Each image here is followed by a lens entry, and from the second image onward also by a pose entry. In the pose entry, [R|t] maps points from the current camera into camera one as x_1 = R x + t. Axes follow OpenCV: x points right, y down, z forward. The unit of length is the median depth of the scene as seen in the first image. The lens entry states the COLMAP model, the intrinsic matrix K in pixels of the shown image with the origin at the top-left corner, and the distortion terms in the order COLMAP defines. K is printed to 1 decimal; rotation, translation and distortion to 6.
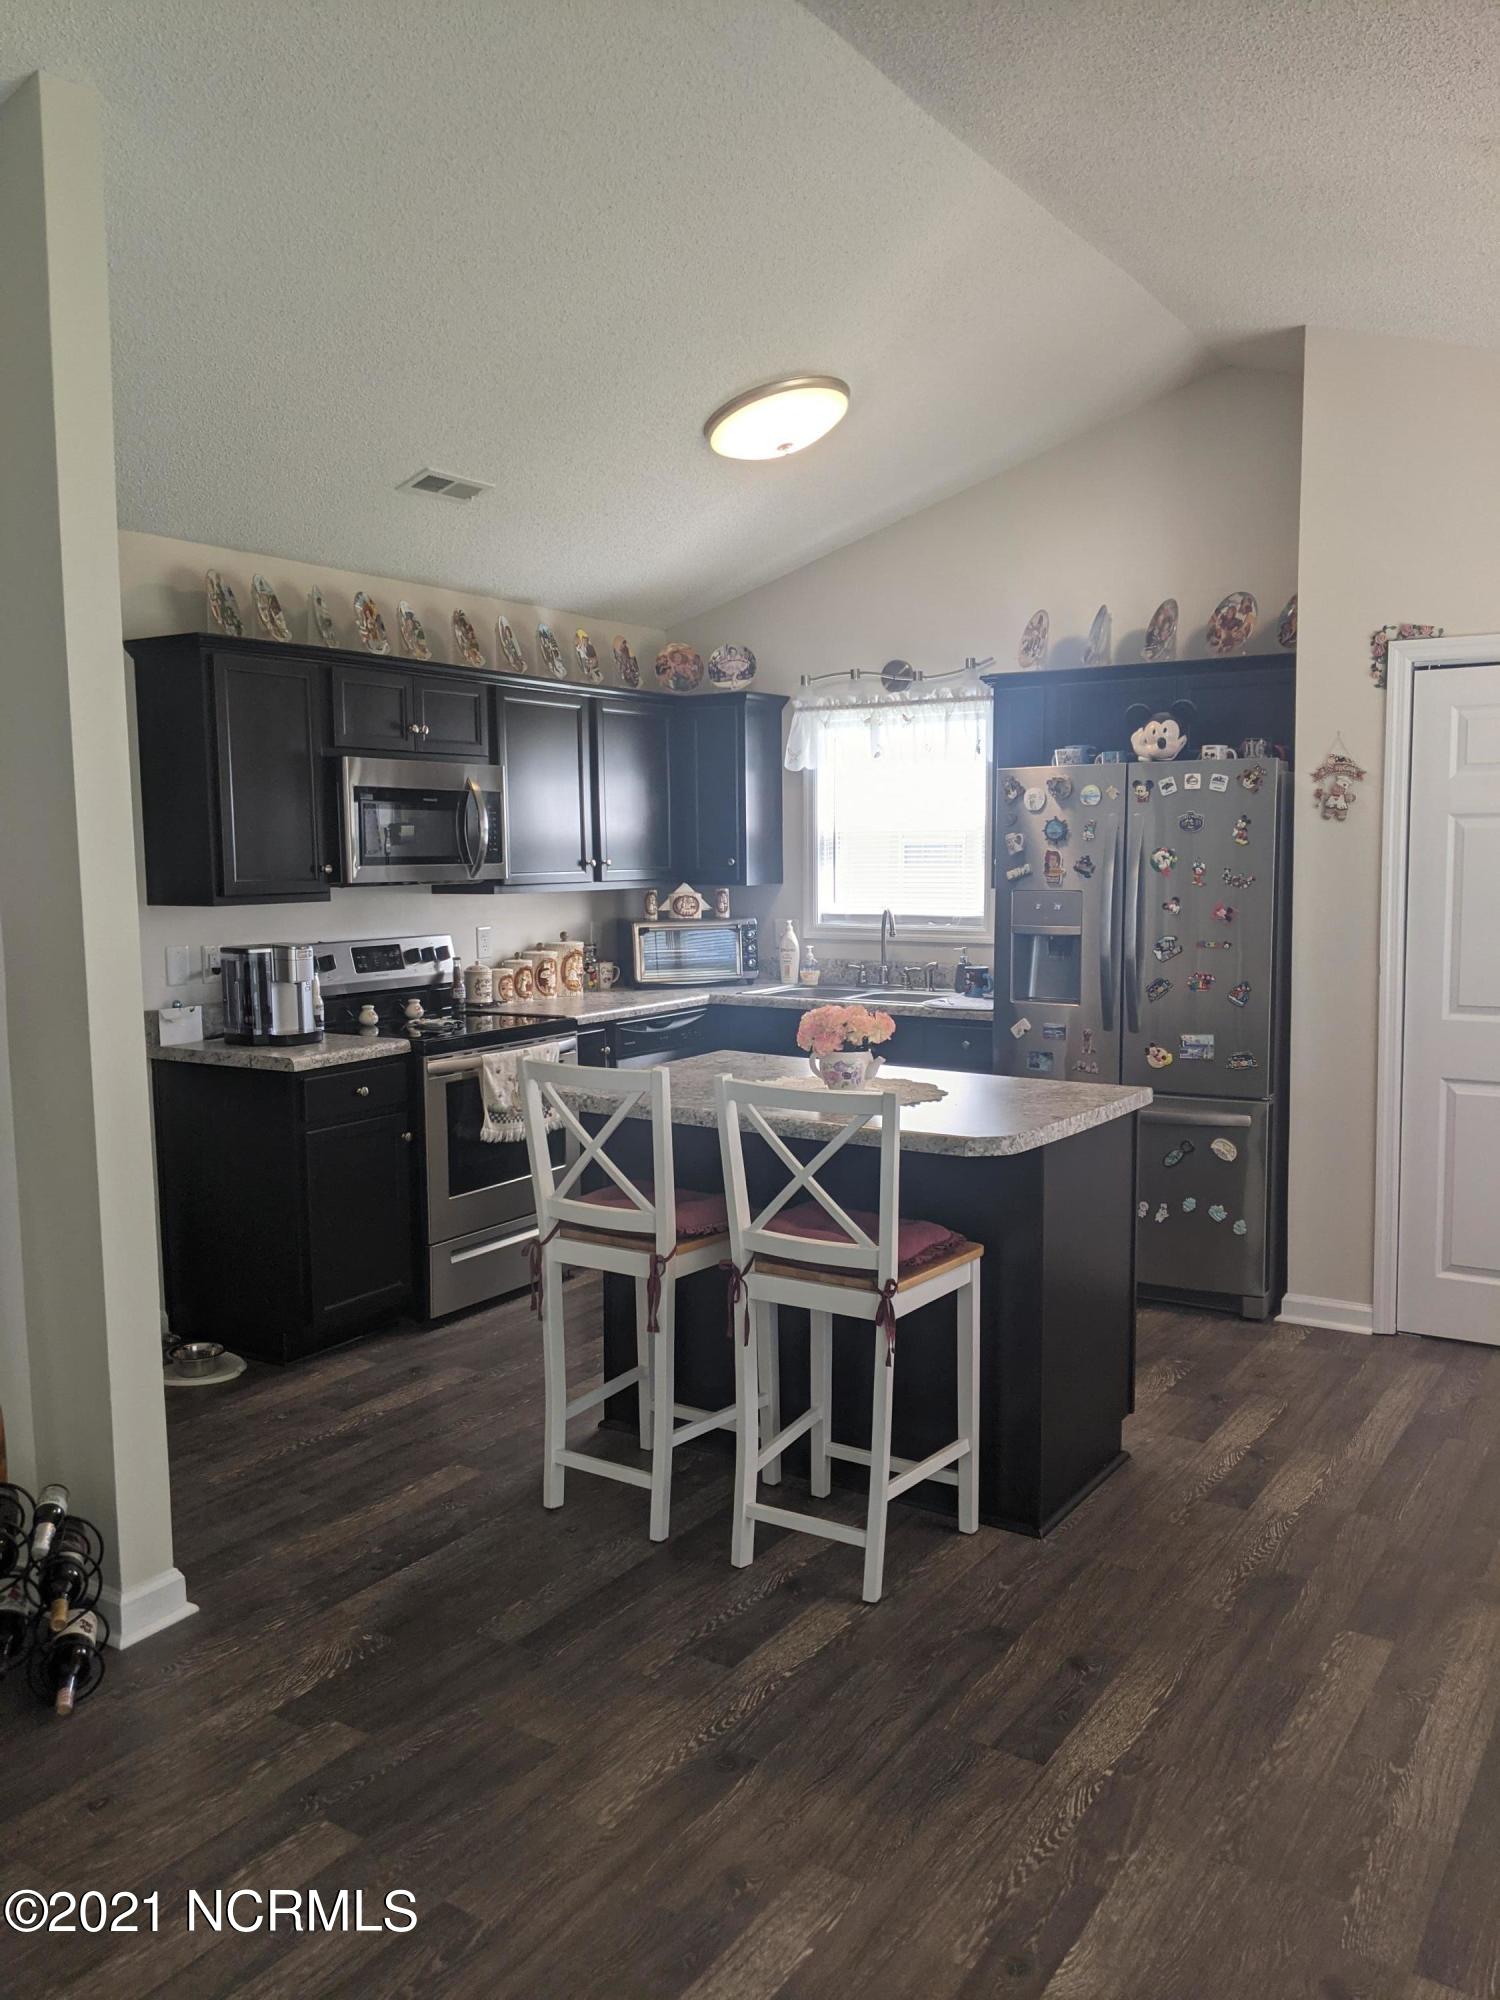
lens RADIAL K [[1557.7, 0, 750.3], [0, 1557.7, 1013.2], [0, 0, 1]] dist [0.075329, -0.150044]
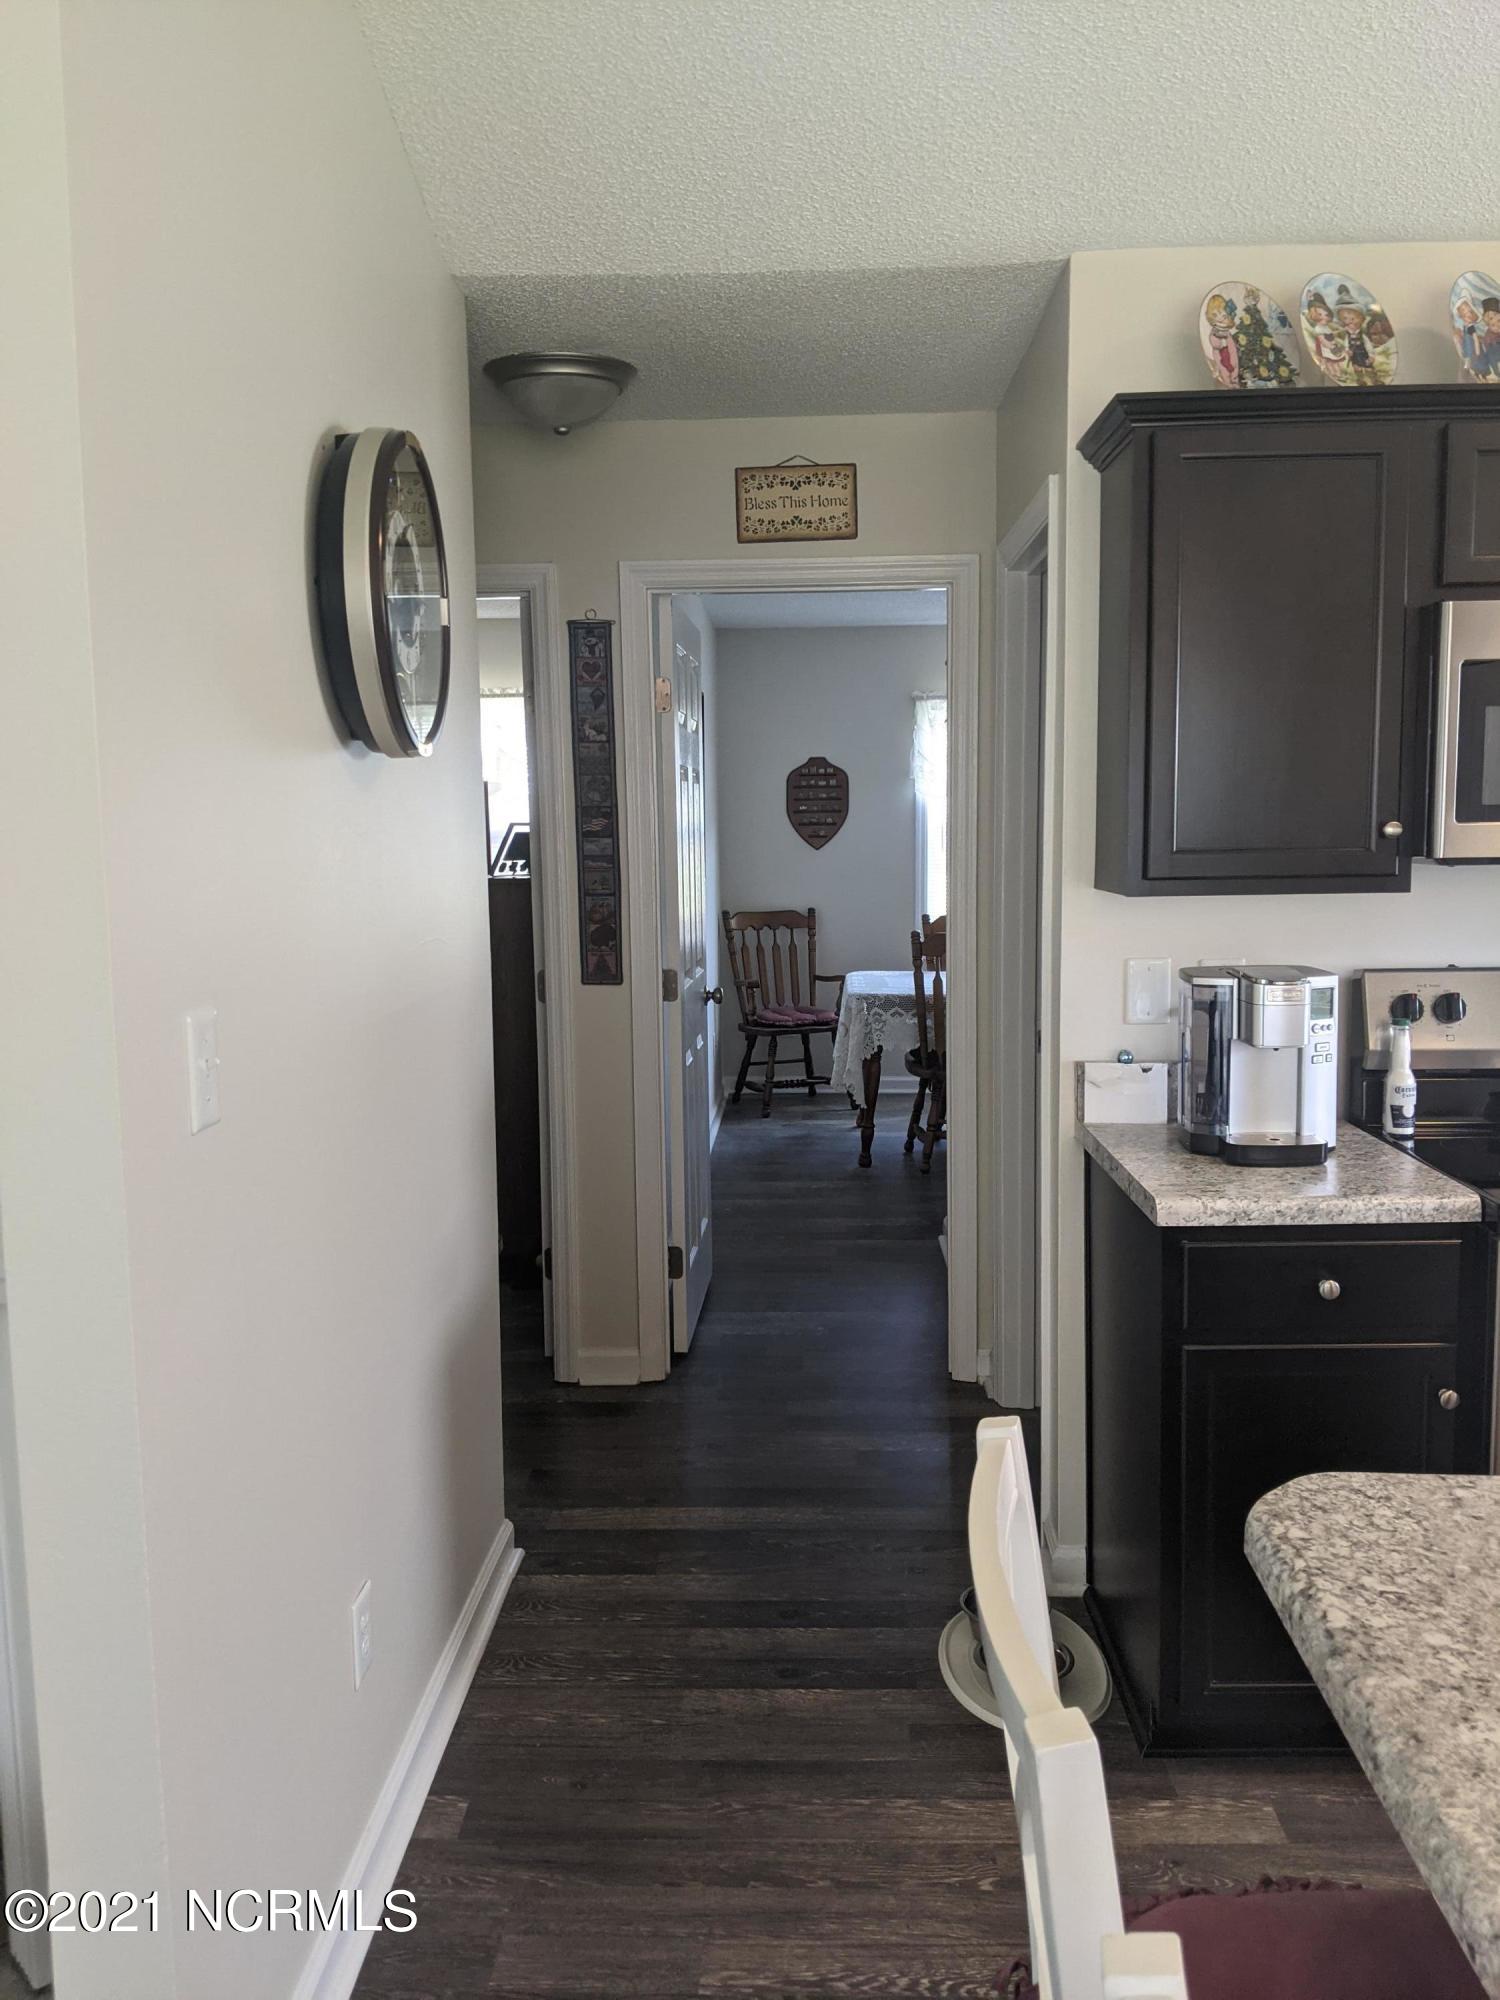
lens RADIAL K [[1557.7, 0, 750.3], [0, 1557.7, 1013.2], [0, 0, 1]] dist [0.075329, -0.150044]
pose [[0.522862, 0.105397, -0.845876, 0.060793], [-0.080575, 0.993994, 0.074047, -0.055409], [0.848601, 0.029440, 0.528214, 0.573393]]
